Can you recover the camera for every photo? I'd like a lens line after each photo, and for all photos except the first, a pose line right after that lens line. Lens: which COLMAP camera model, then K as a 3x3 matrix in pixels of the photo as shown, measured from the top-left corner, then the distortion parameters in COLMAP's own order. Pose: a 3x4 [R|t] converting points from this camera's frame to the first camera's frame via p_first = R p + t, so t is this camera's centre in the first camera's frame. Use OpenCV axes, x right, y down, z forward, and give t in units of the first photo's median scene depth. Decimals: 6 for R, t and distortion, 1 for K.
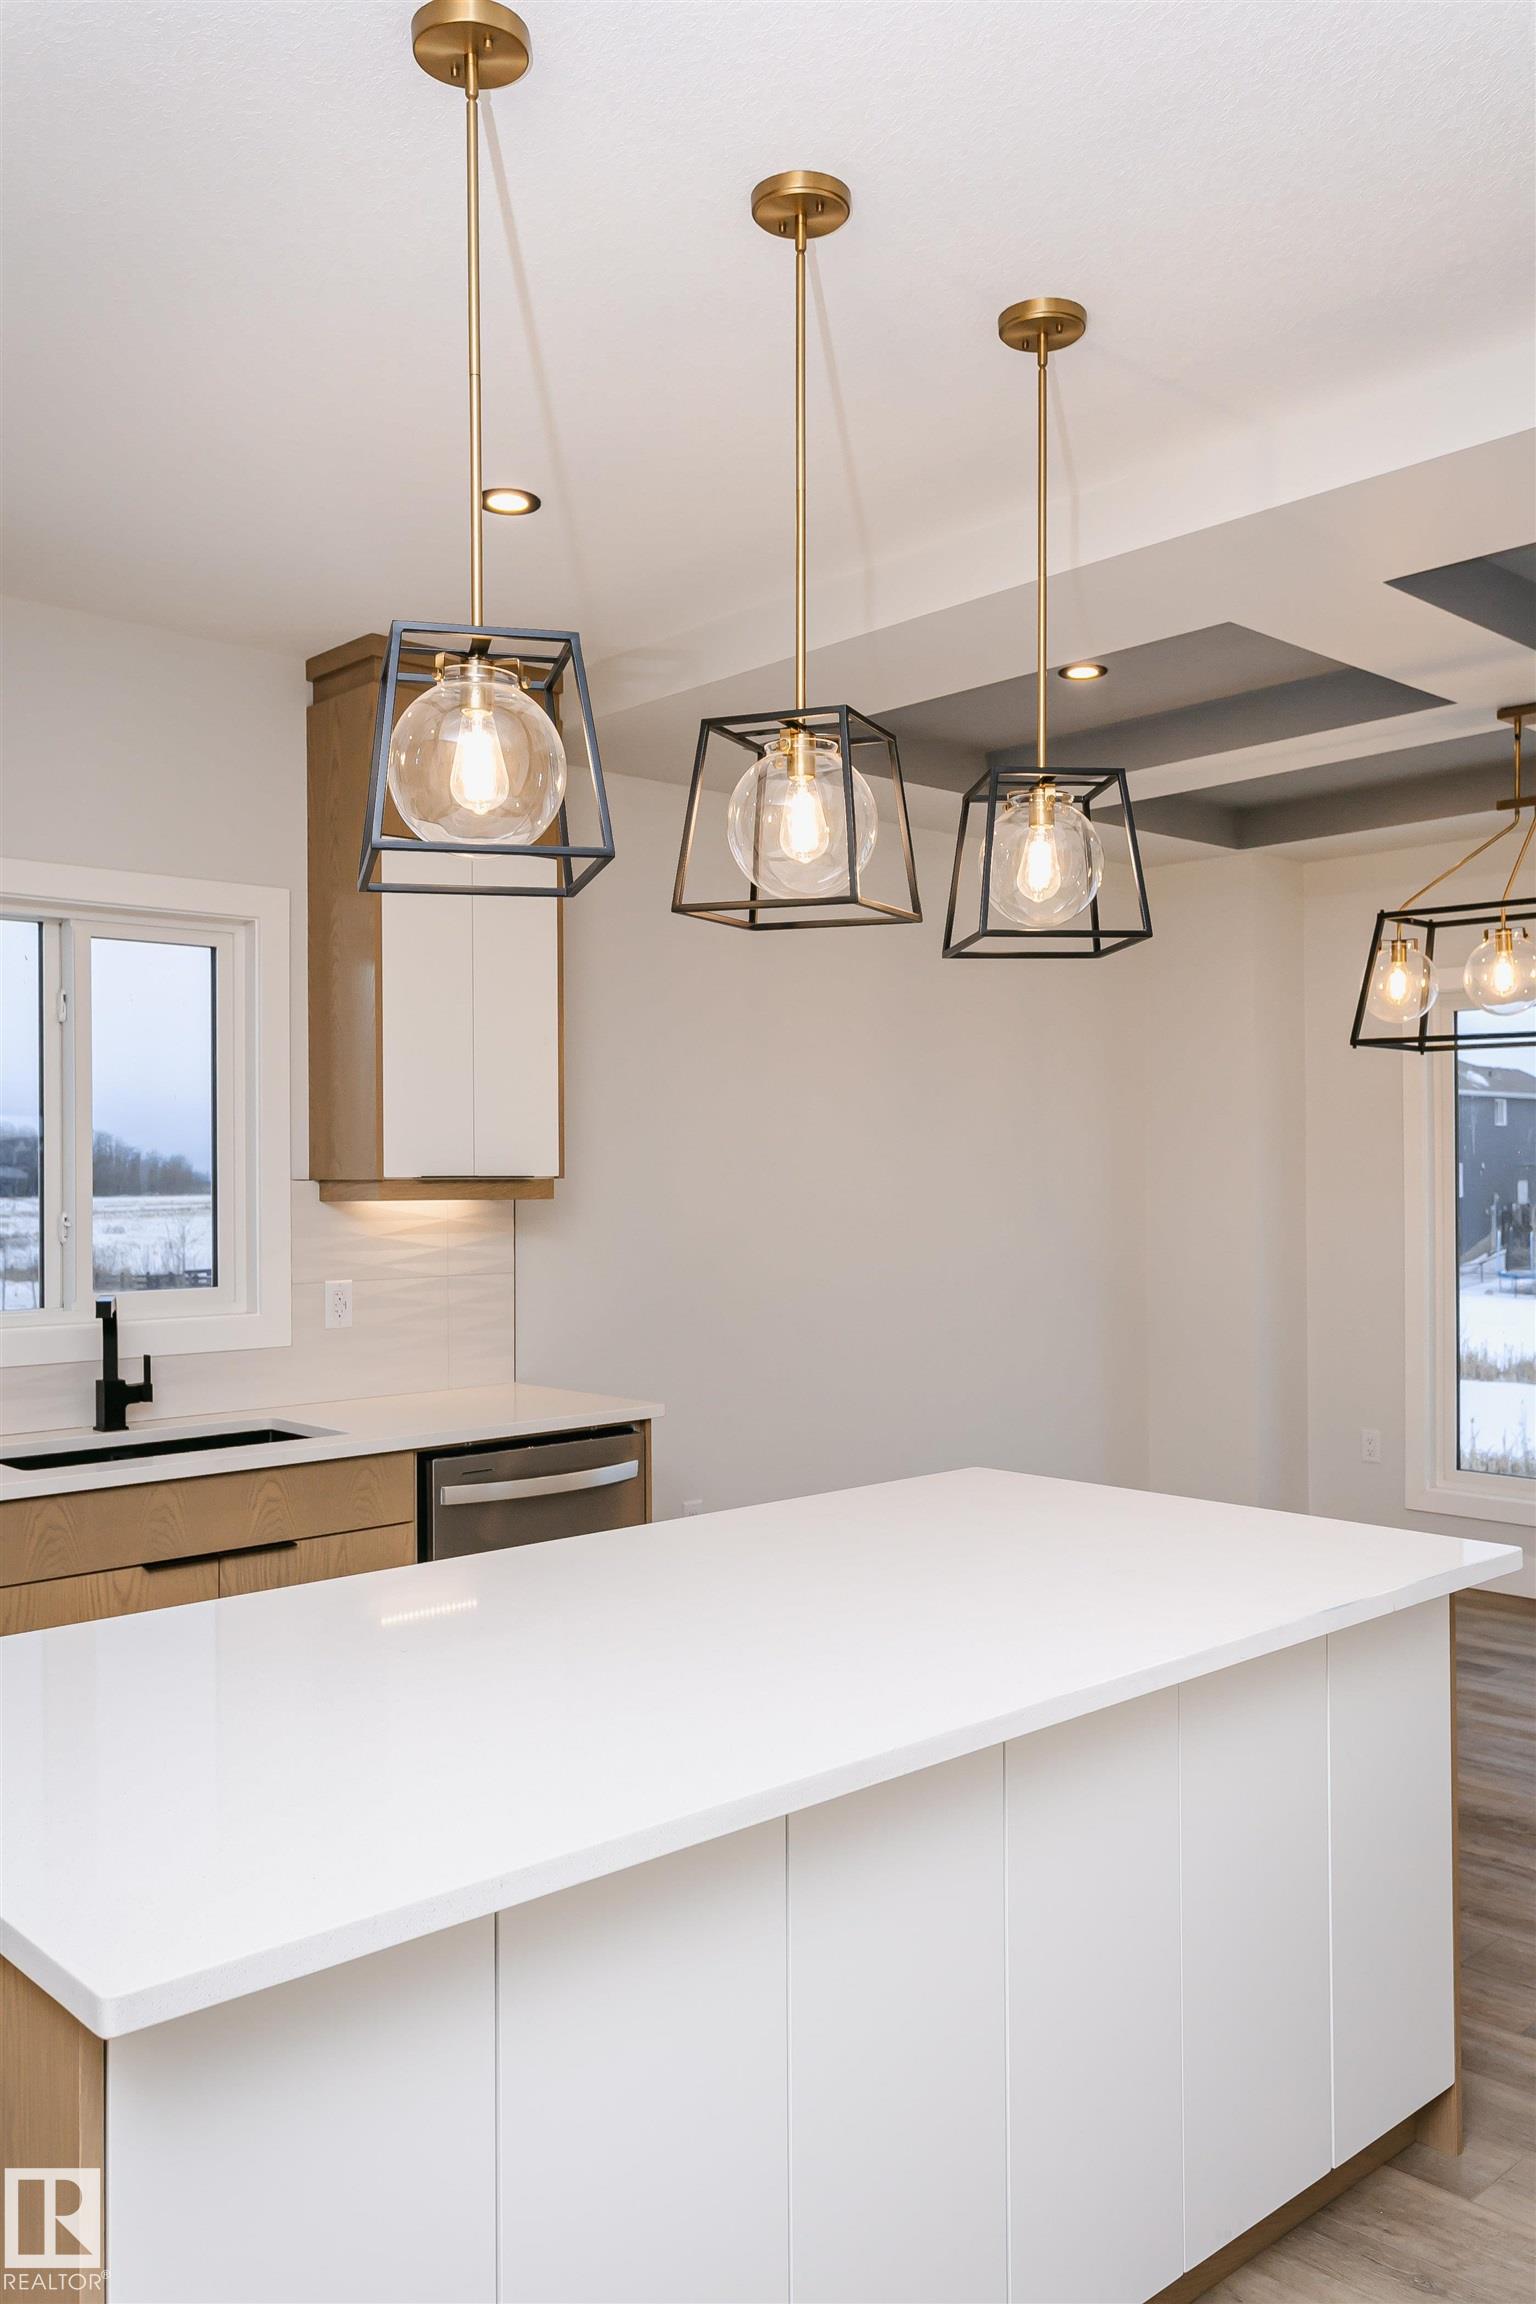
lens RADIAL K [[1844.7, 0, 770.2], [0, 1844.7, 1170.4], [0, 0, 1]] dist [0.026659, 0.002136]
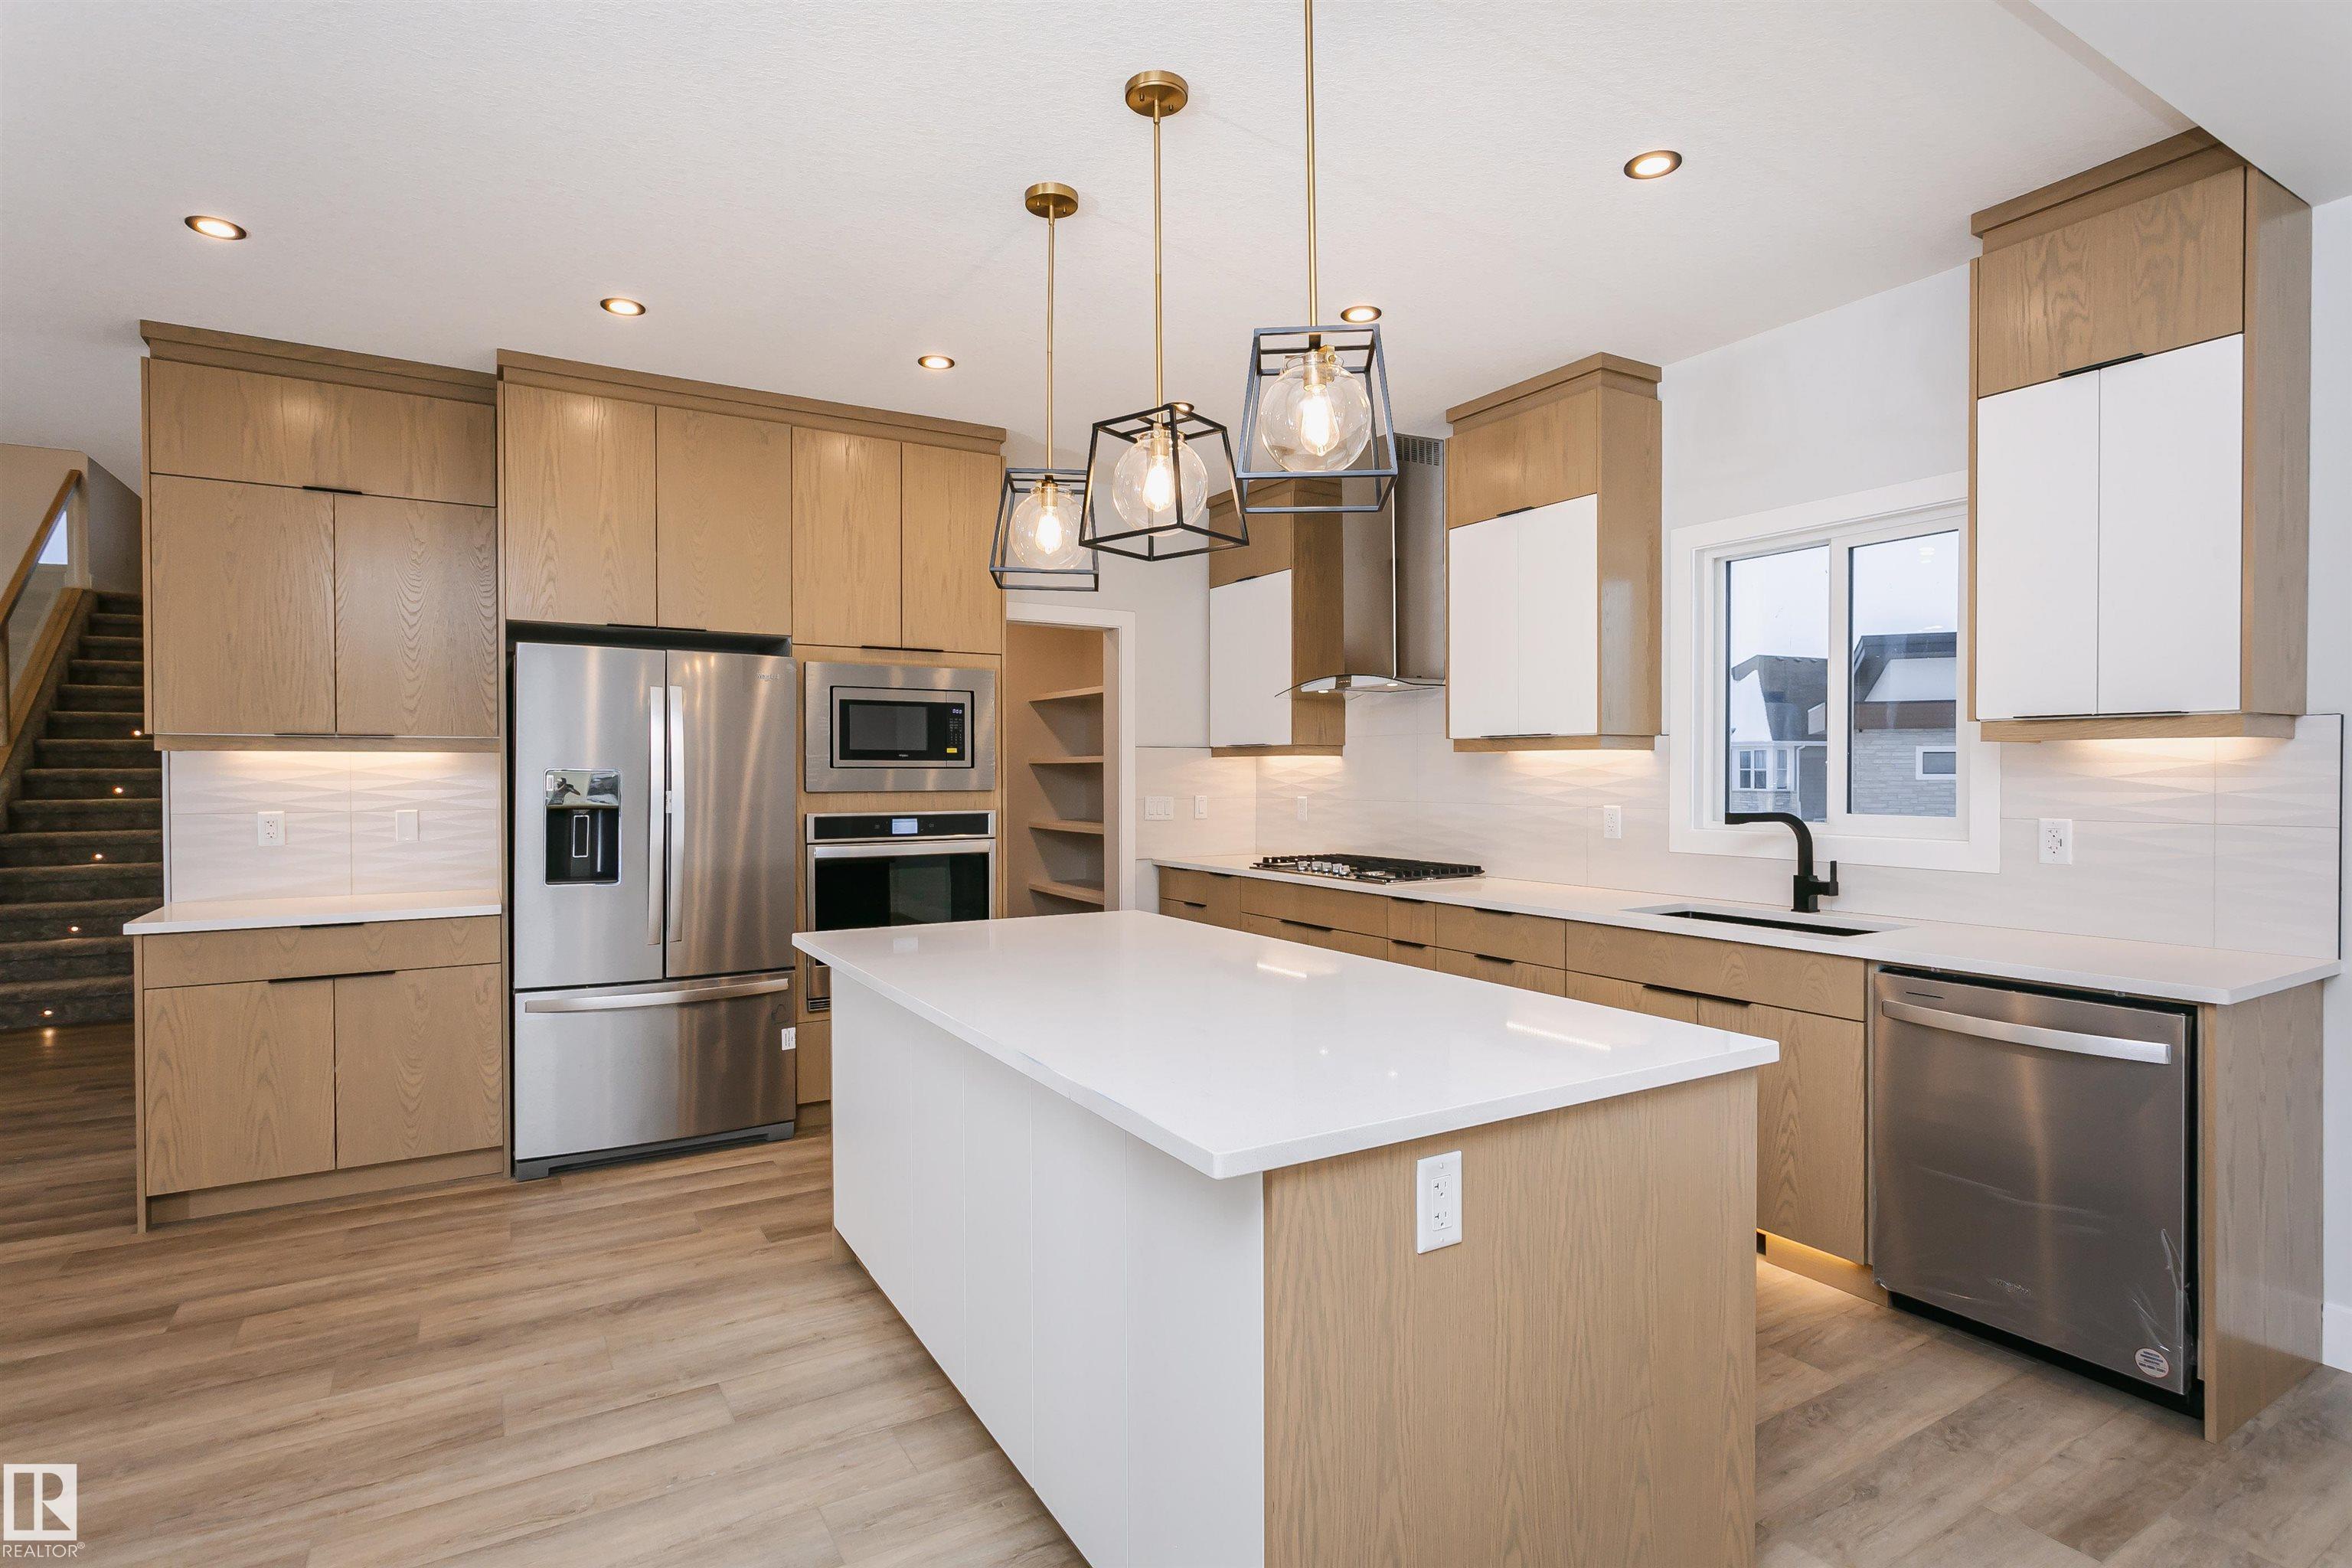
lens RADIAL K [[1152.5, 0, 1173.5], [0, 1152.5, 786.5], [0, 0, 1]] dist [-0.000662, -0.000583]
pose [[-0.213328, 0.020093, -0.976774, 0.584527], [0.007814, 0.999792, 0.018860, 0.028530], [0.976949, -0.003609, -0.213440, 0.738395]]
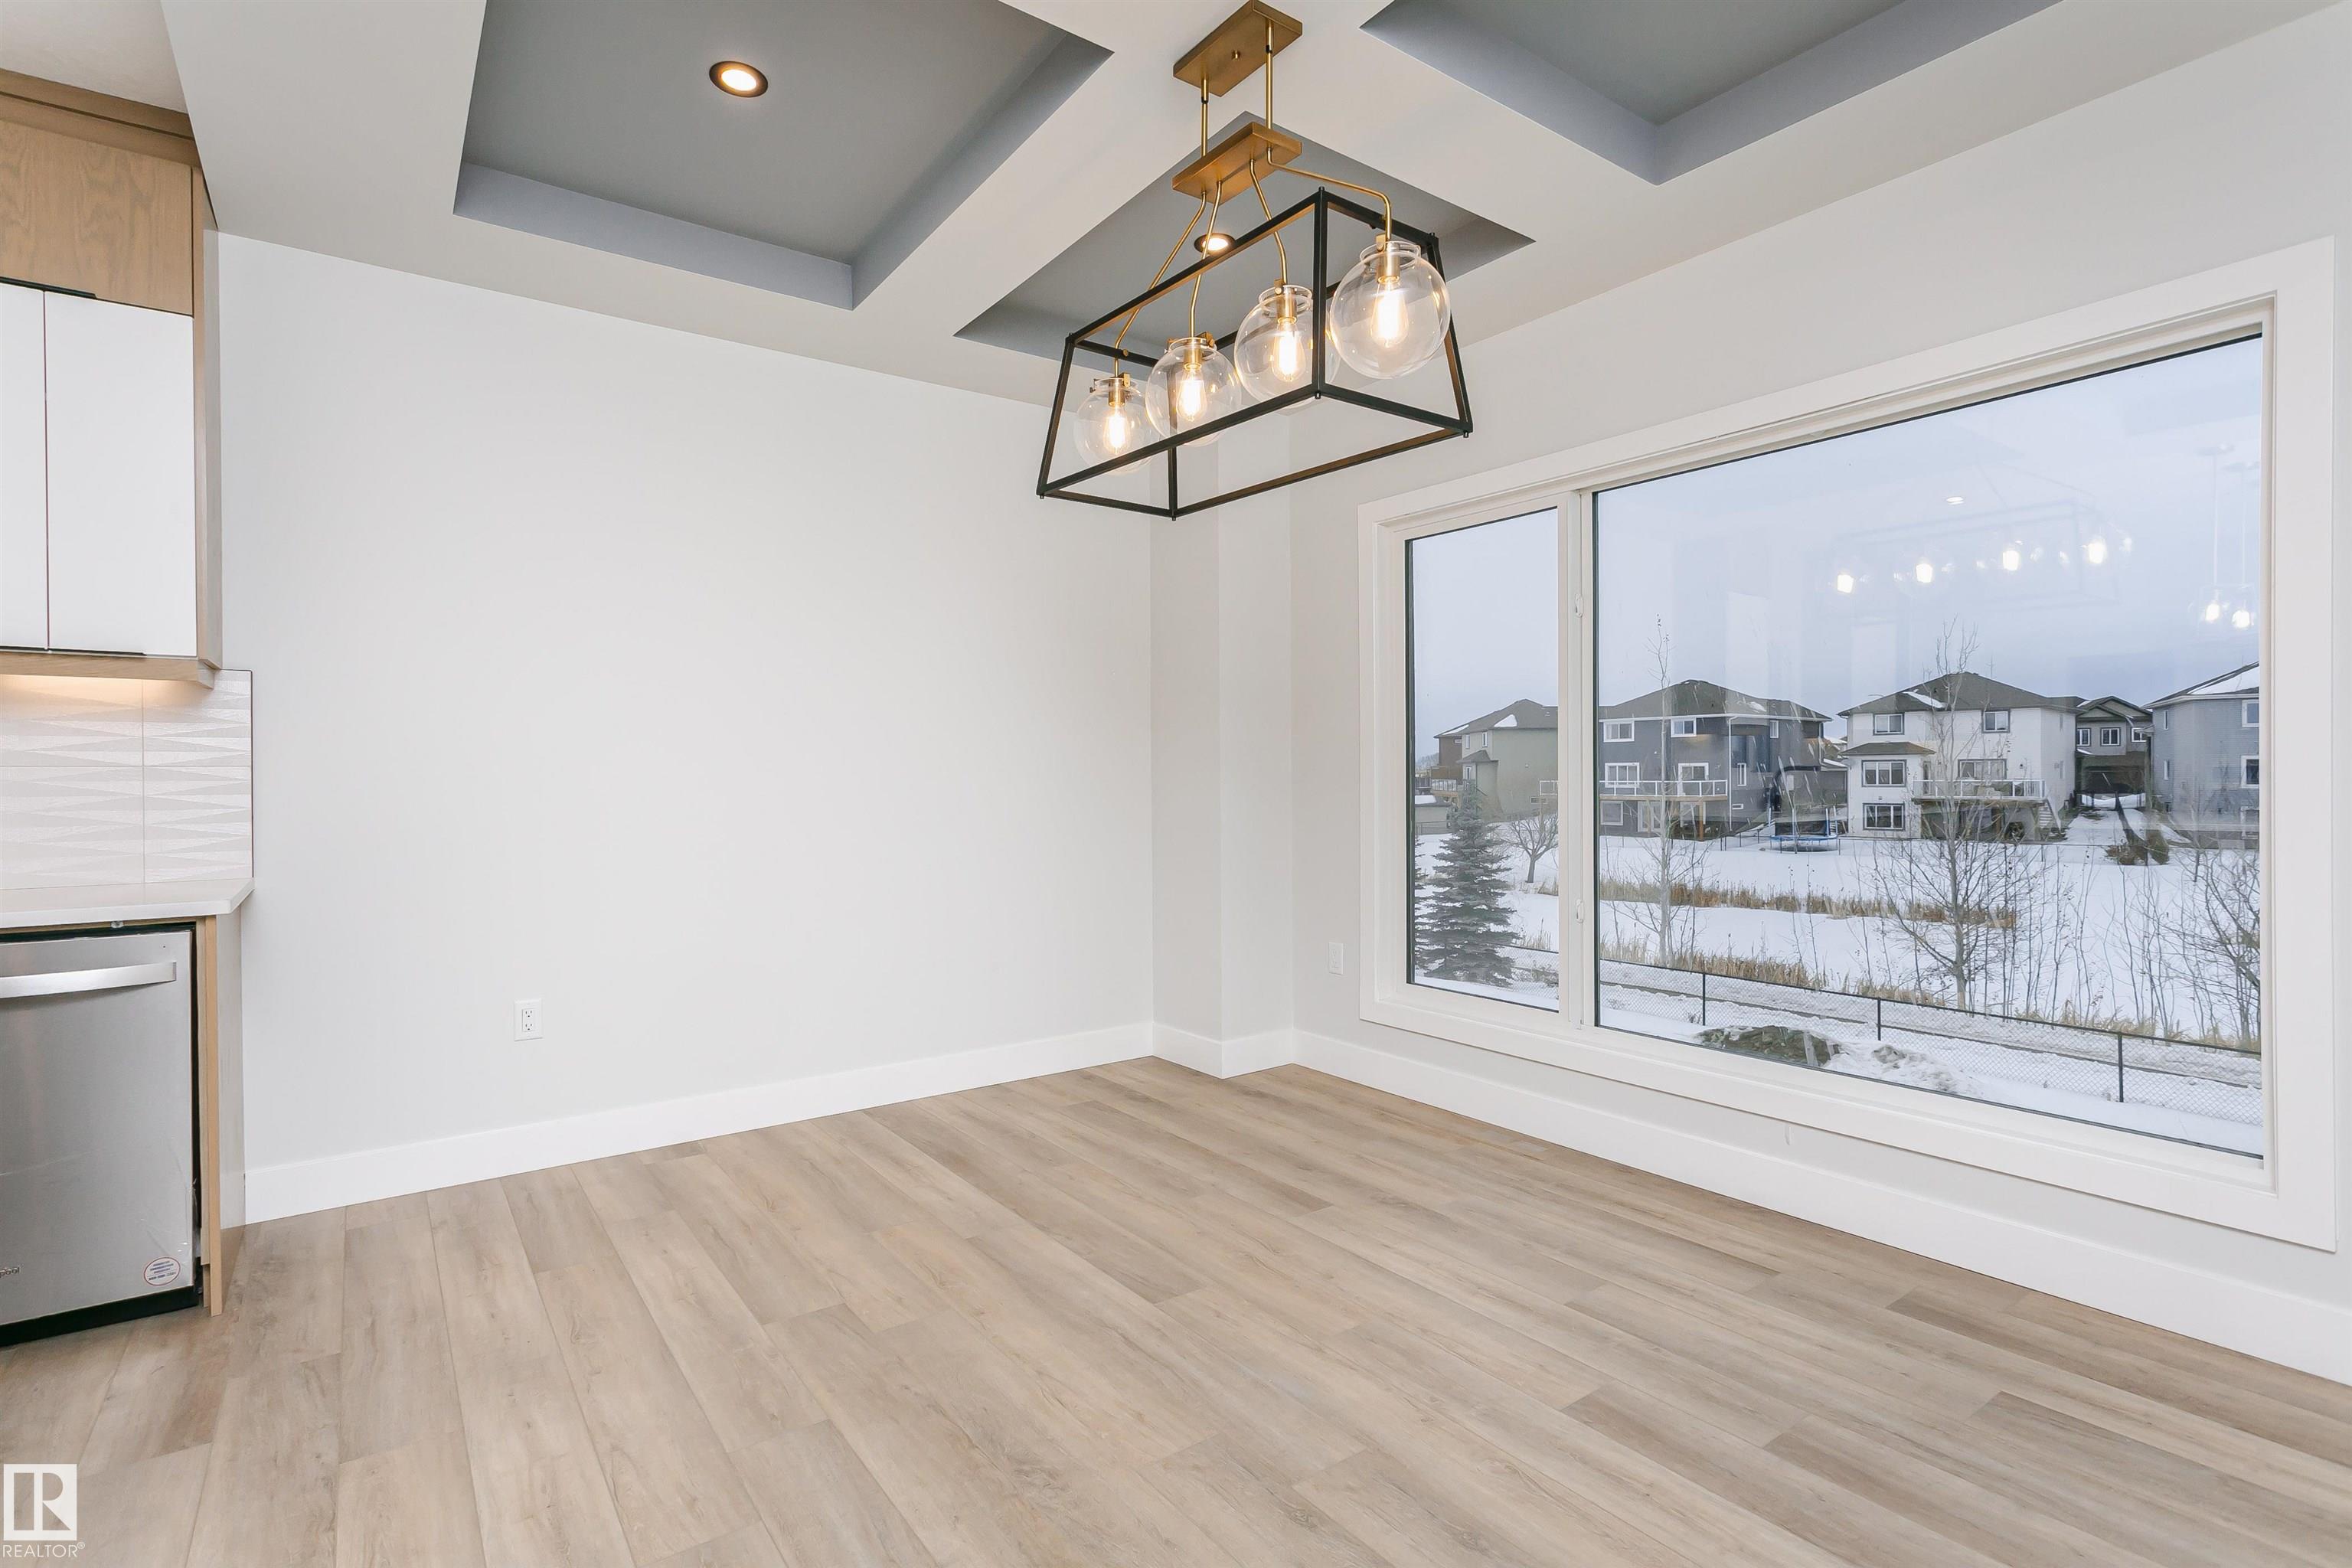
lens RADIAL K [[1130.8, 0, 1136.4], [0, 1130.8, 778.0], [0, 0, 1]] dist [0.002332, -0.000105]
pose [[0.989238, 0.003374, -0.146277, 0.511114], [-0.002385, 0.999973, 0.006935, 0.069251], [0.146296, -0.006512, 0.989219, 0.583410]]
